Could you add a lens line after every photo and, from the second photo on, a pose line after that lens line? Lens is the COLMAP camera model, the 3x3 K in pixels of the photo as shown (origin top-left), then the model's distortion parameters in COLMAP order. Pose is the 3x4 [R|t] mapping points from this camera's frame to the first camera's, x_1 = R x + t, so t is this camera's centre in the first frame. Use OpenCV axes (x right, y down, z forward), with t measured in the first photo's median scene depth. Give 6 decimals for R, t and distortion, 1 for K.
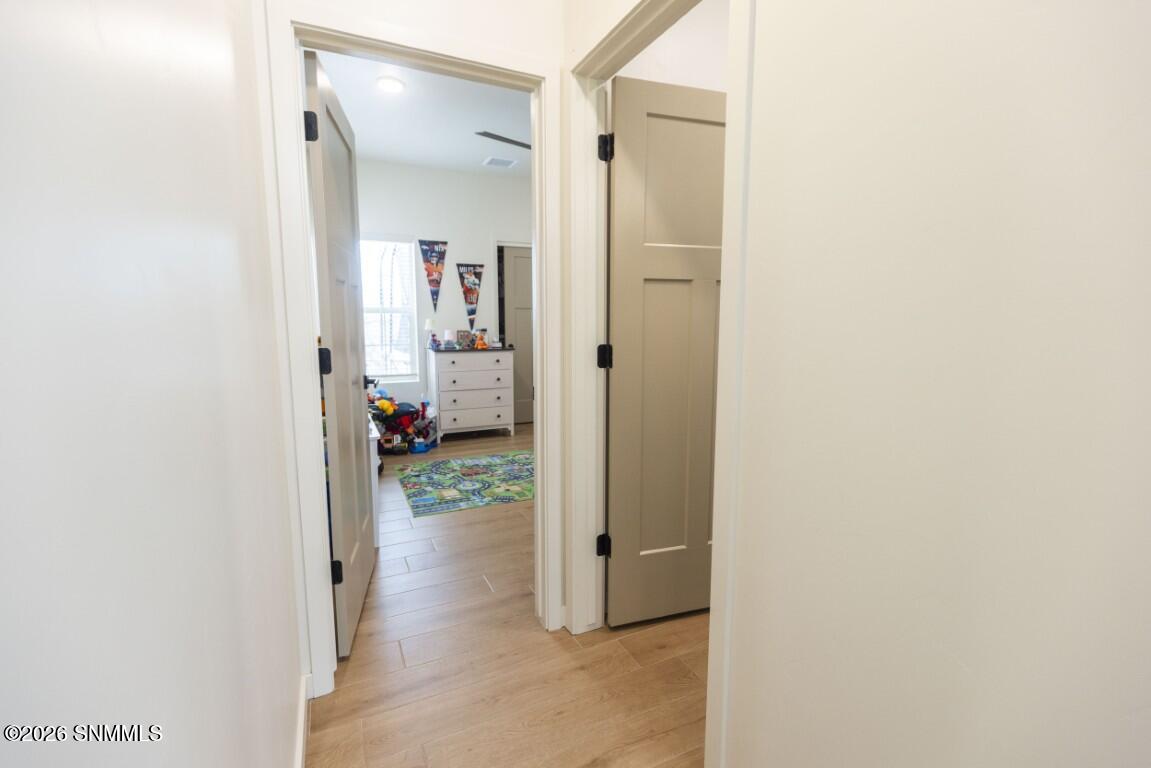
lens RADIAL K [[515.2, 0, 580.8], [0, 515.2, 387.7], [0, 0, 1]] dist [0.006625, 0.000635]
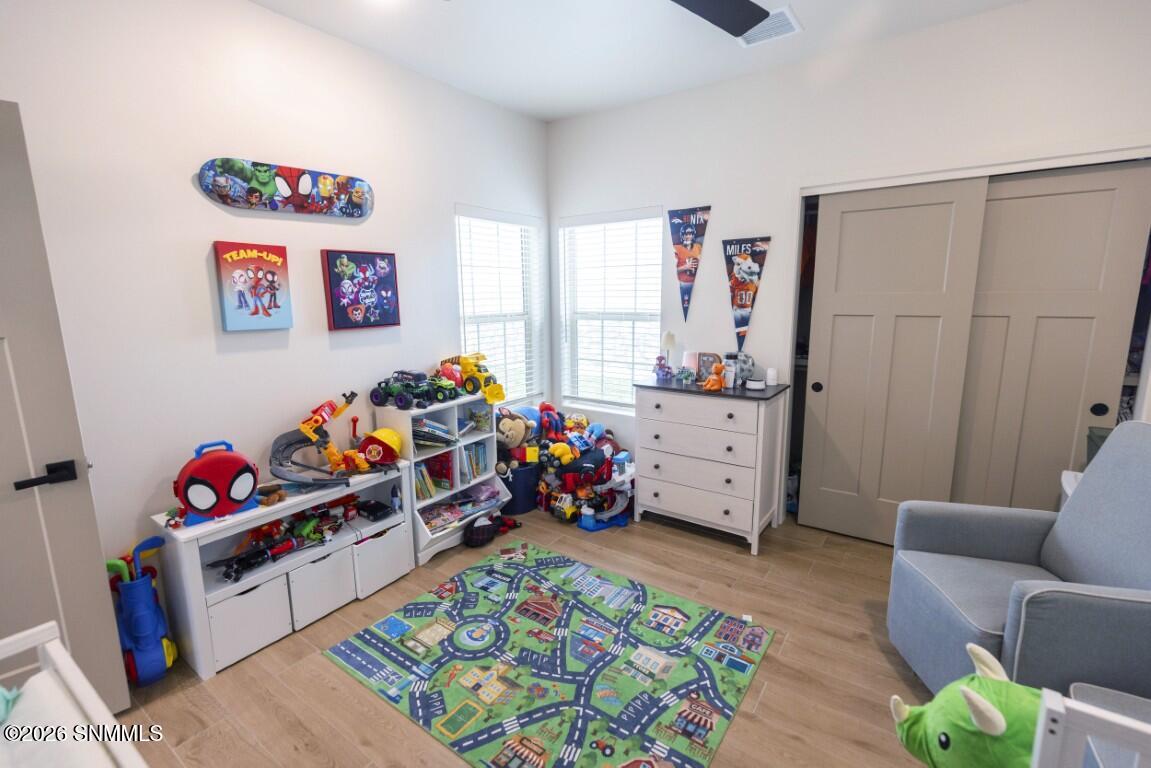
lens RADIAL K [[515.2, 0, 572.6], [0, 515.2, 383.7], [0, 0, 1]] dist [0.006625, 0.000635]
pose [[0.469917, 0.147993, -0.870216, 0.228386], [-0.102452, 0.988327, 0.112755, -0.128898], [0.876745, 0.036170, 0.479593, 0.579059]]
